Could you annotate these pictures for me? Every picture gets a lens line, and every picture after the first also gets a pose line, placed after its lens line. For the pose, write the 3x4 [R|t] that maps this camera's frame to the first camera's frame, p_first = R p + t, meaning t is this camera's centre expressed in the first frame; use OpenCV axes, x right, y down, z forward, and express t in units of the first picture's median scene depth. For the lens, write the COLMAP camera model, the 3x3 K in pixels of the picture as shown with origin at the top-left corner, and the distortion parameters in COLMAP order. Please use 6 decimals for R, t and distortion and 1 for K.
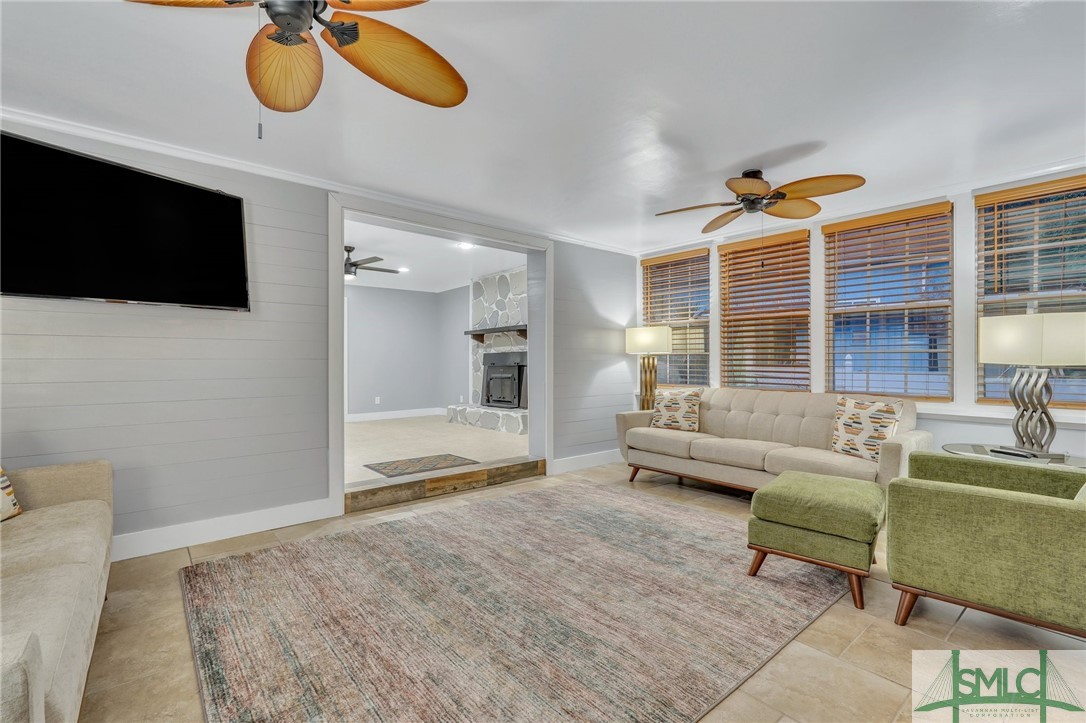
lens RADIAL K [[484.7, 0, 543.5], [0, 484.7, 365.1], [0, 0, 1]] dist [-0.004337, 0.000780]
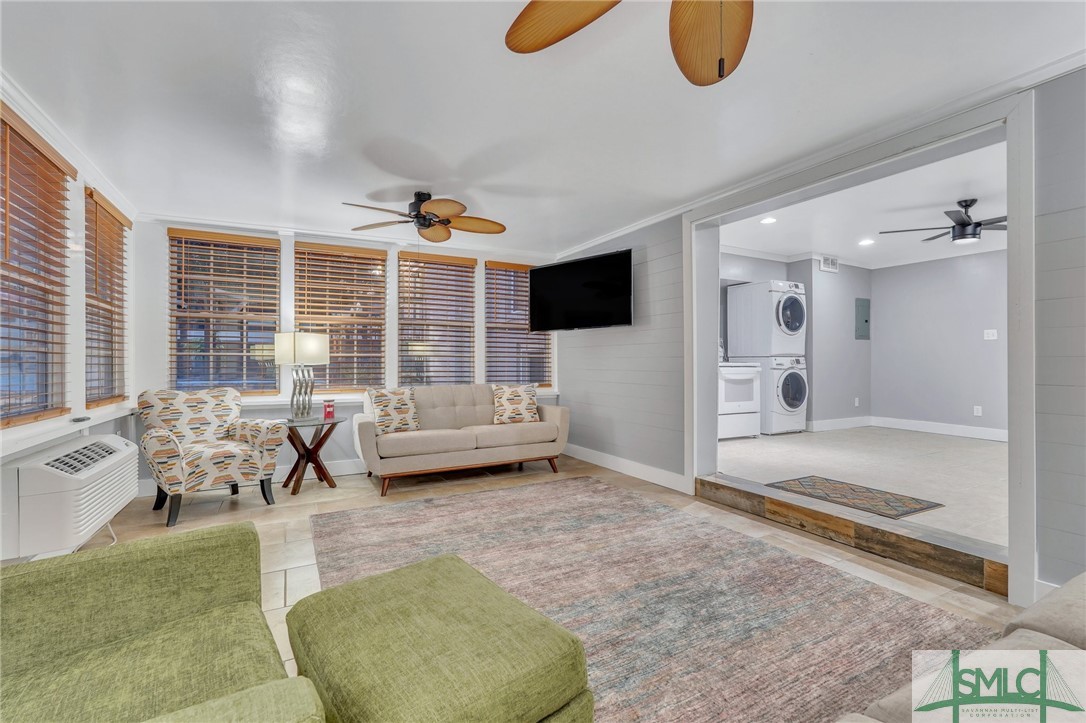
lens RADIAL K [[484.7, 0, 542.8], [0, 484.7, 357.9], [0, 0, 1]] dist [-0.004337, 0.000780]
pose [[-0.206801, -0.000442, -0.978383, 0.696390], [-0.001494, 0.999999, -0.000136, -0.008178], [0.978382, 0.001434, -0.206802, 0.820064]]
